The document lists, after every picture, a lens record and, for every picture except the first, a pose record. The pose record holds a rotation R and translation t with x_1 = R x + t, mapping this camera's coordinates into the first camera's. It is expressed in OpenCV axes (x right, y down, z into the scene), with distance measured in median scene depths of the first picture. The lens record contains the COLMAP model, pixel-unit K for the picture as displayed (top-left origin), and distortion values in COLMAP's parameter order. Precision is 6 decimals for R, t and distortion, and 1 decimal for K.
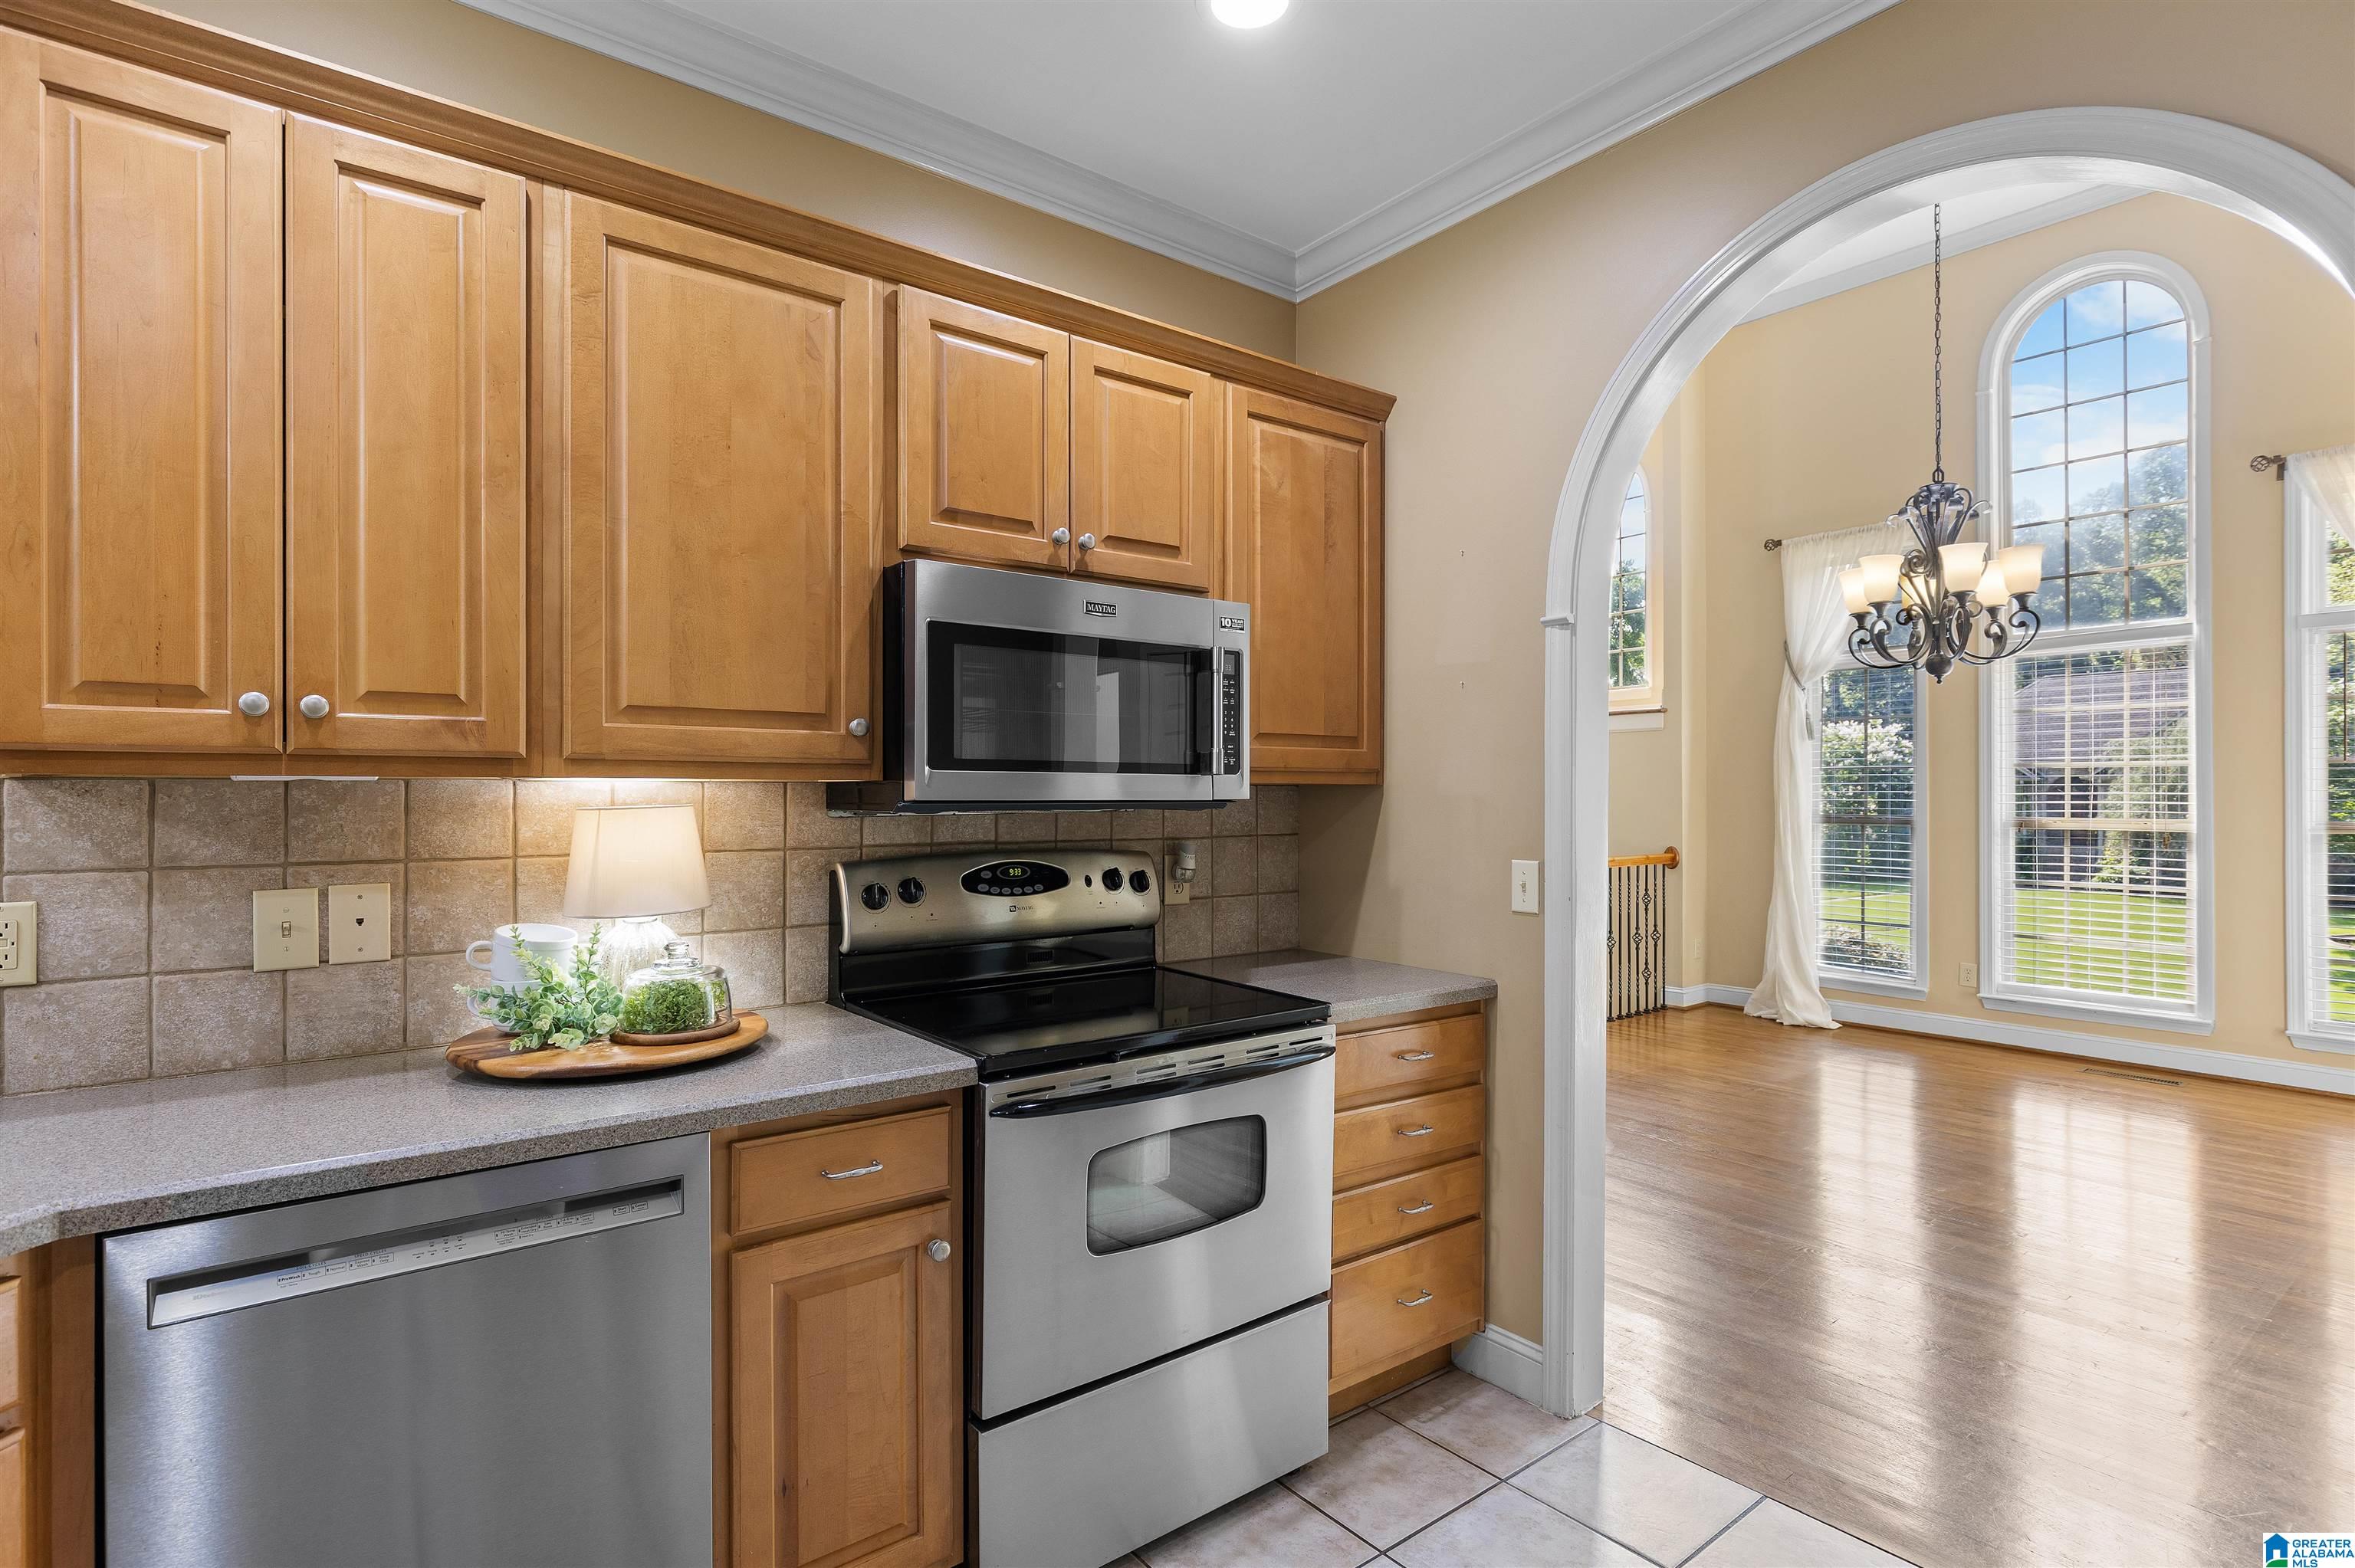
lens RADIAL K [[1139.5, 0, 1173.4], [0, 1139.5, 794.2], [0, 0, 1]] dist [-0.000393, 0.000173]
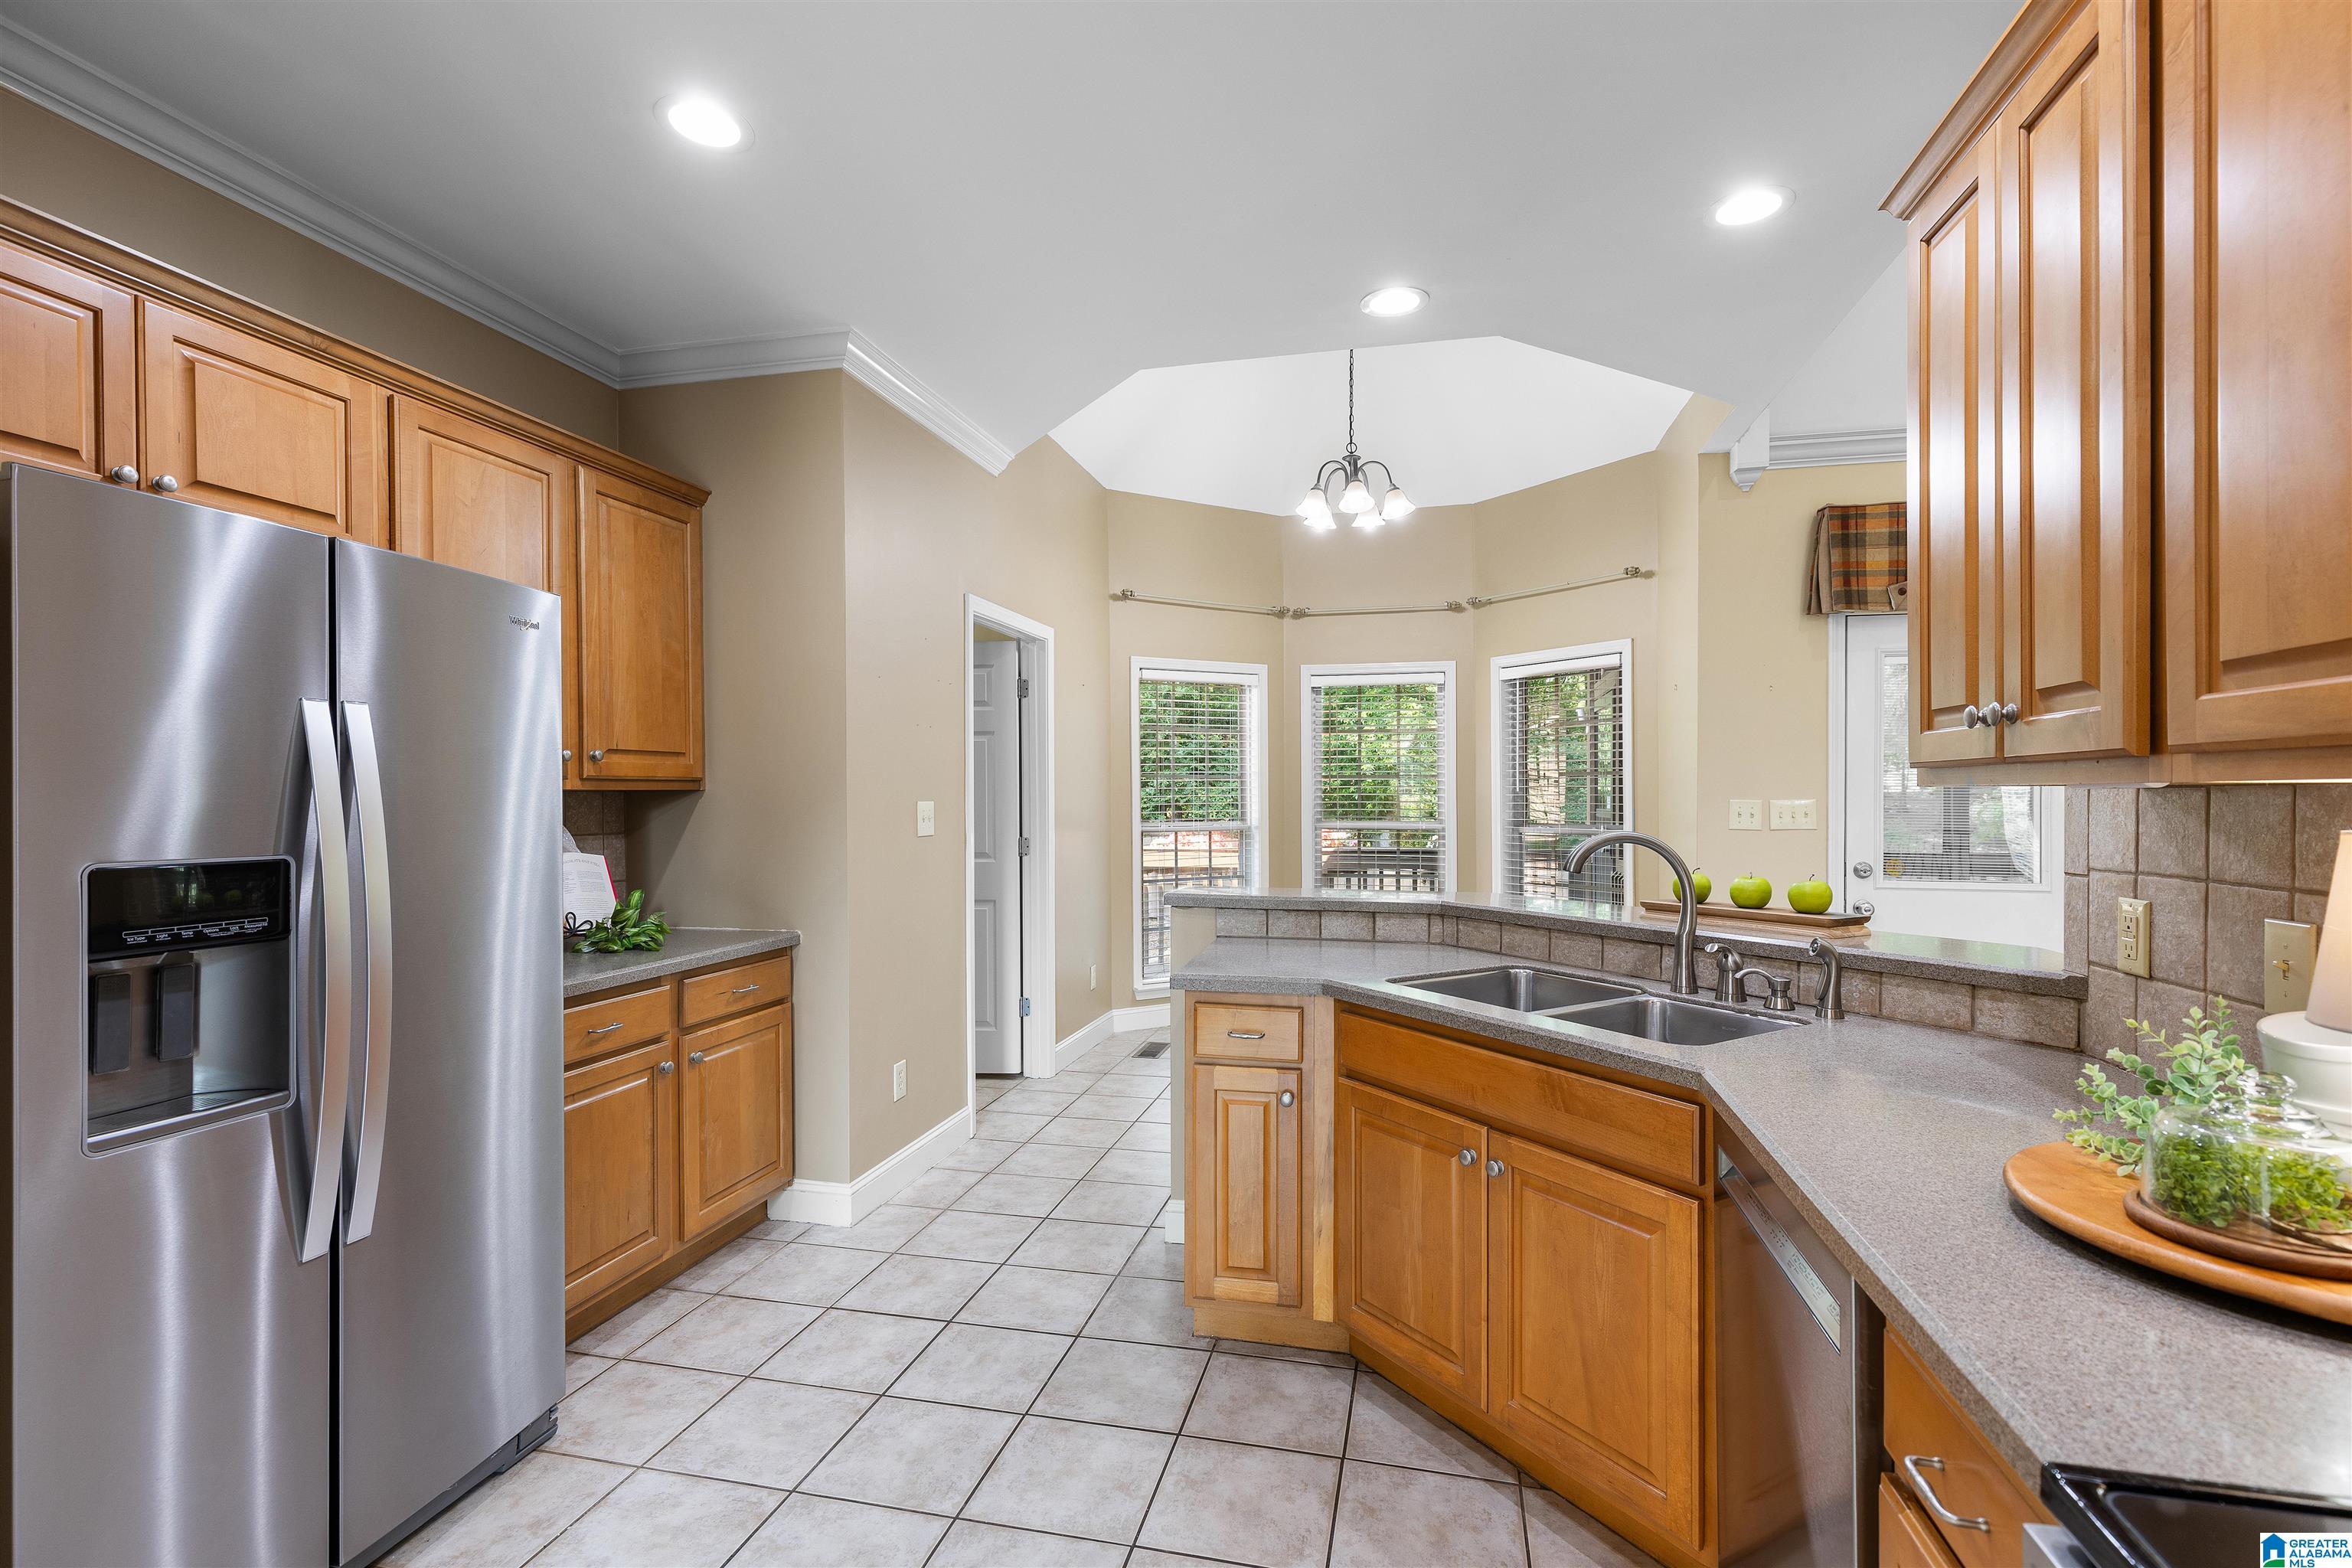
lens RADIAL K [[1071.6, 0, 1181.0], [0, 1071.6, 796.8], [0, 0, 1]] dist [0.010963, -0.001058]
pose [[-0.783971, 0.004488, -0.620781, 0.222913], [0.004169, 0.999989, 0.001965, -0.006239], [0.620783, -0.001048, -0.783981, 0.786449]]
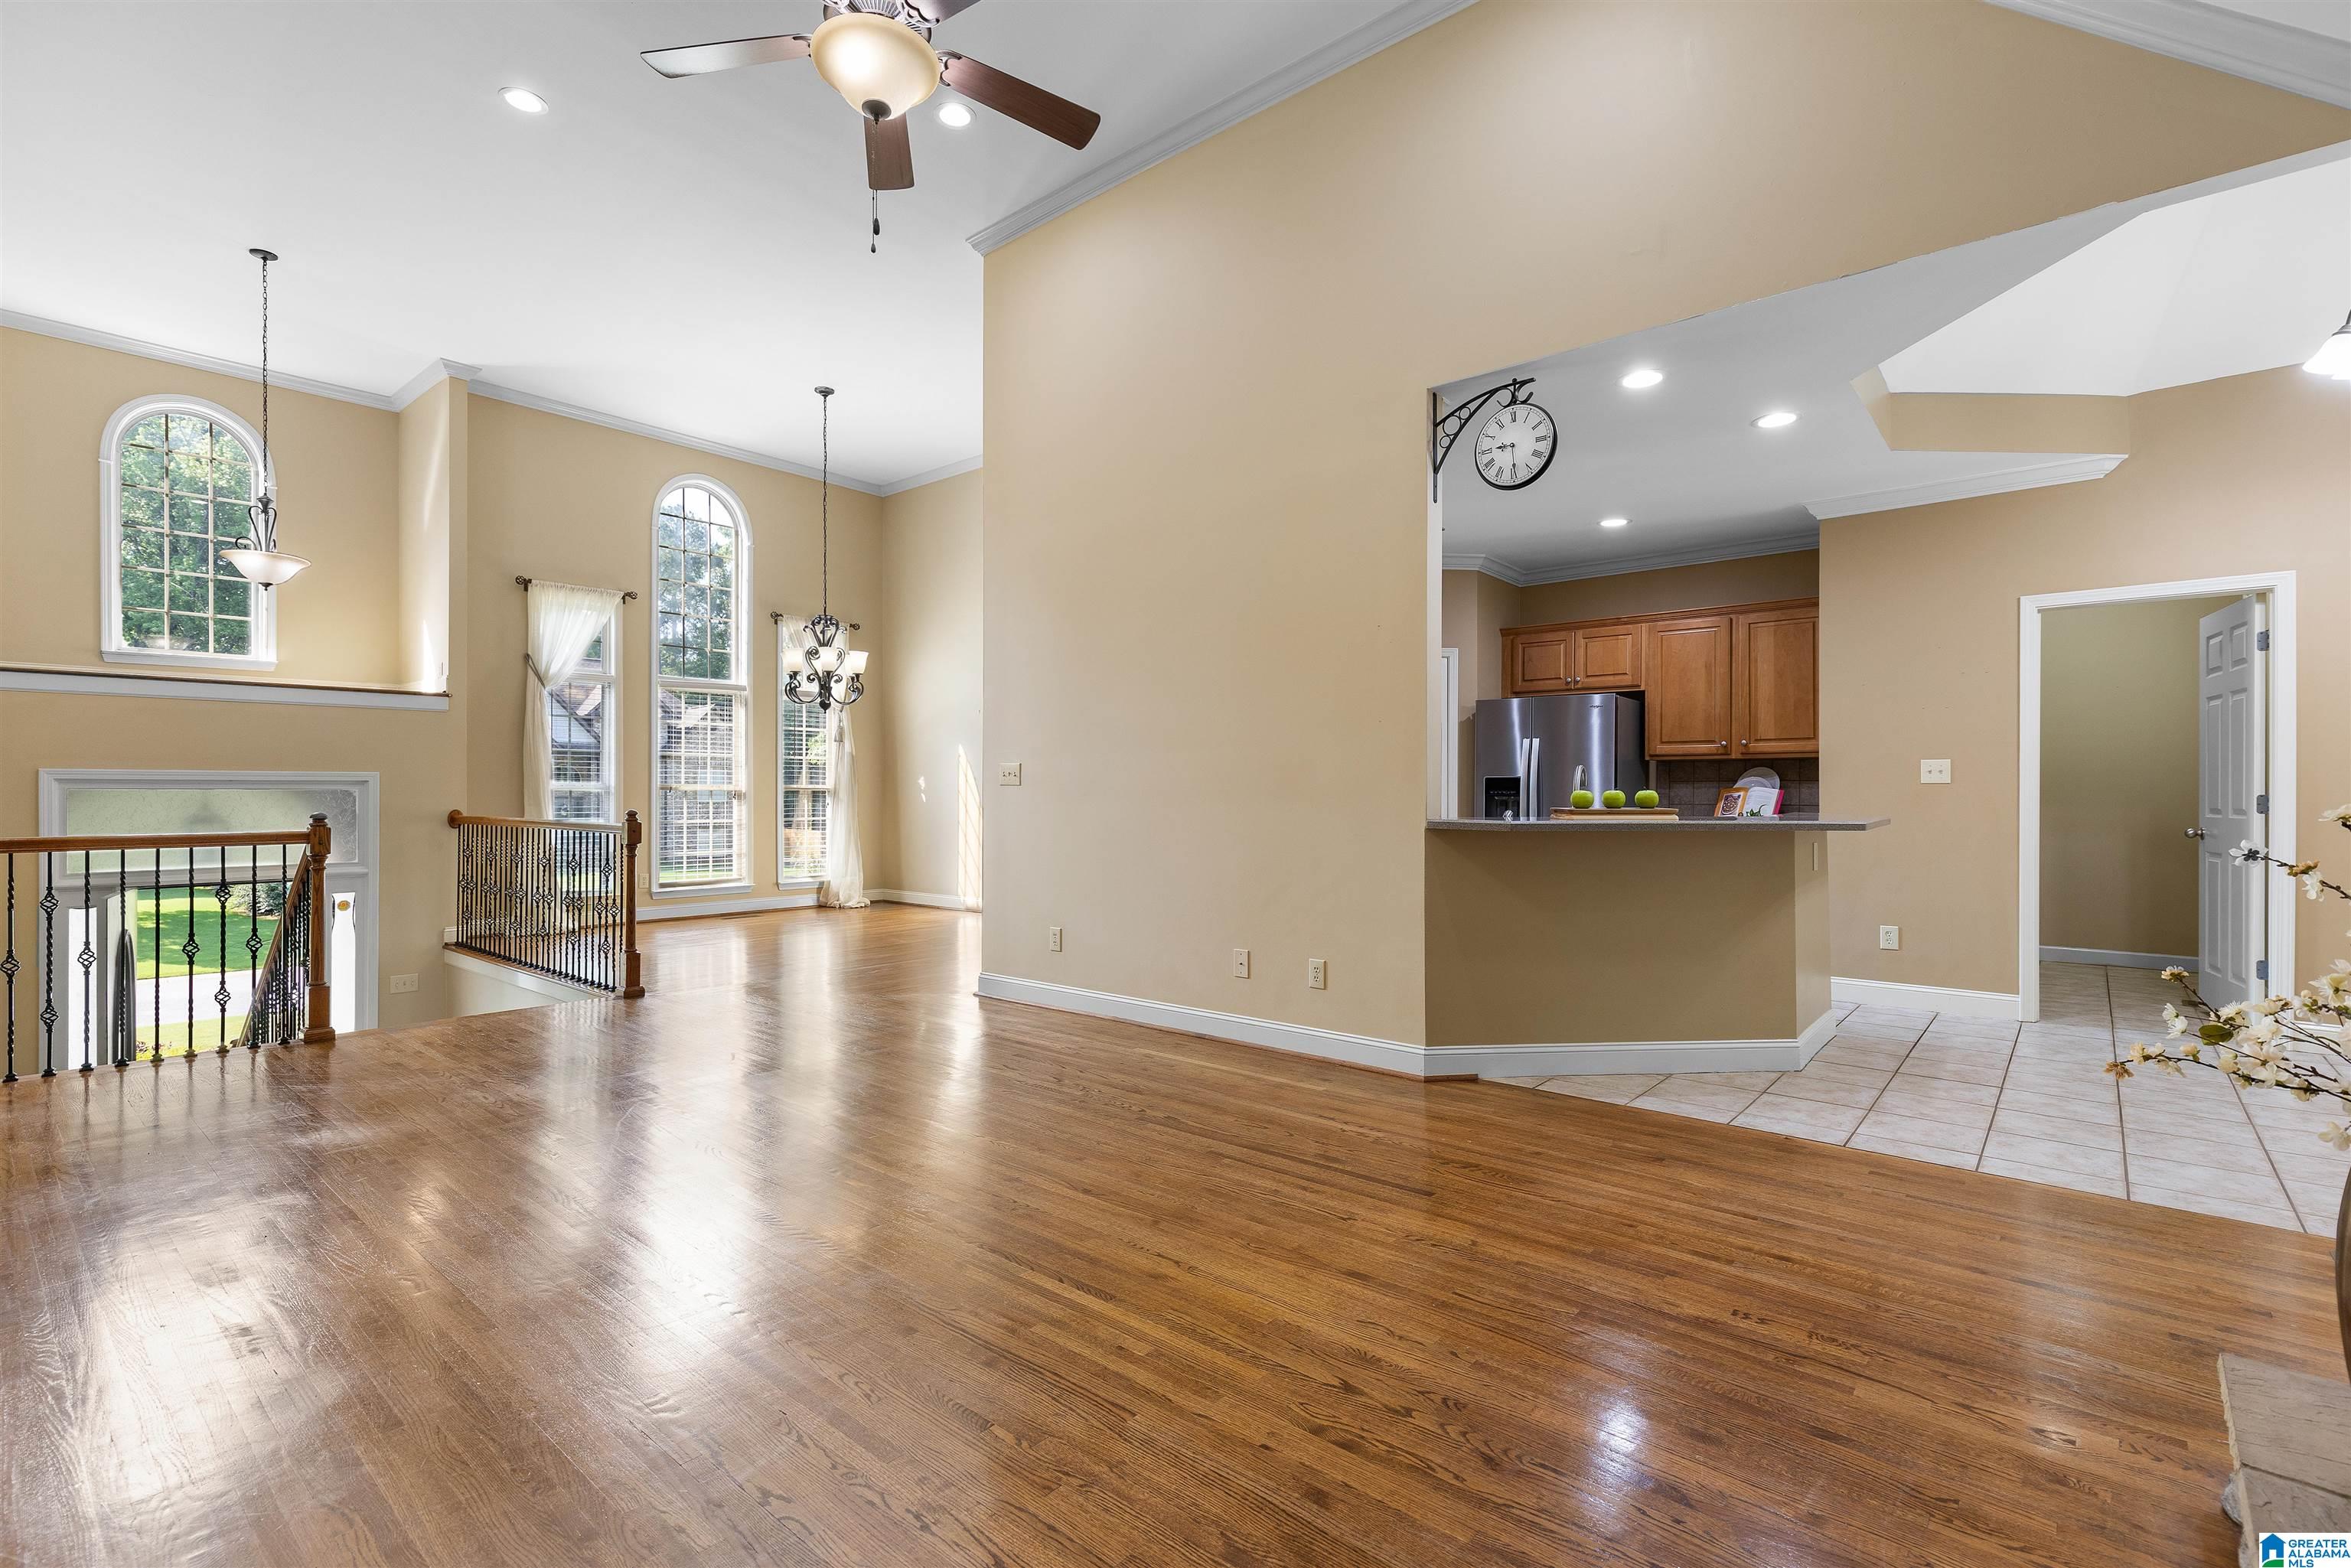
lens RADIAL K [[1078.0, 0, 1175.5], [0, 1078.0, 784.0], [0, 0, 1]] dist [0.013453, -0.000075]
pose [[-0.195958, 0.006021, 0.980594, -2.353473], [-0.002042, 0.999976, -0.006548, 0.070757], [-0.980610, -0.003285, -0.195941, 1.362041]]
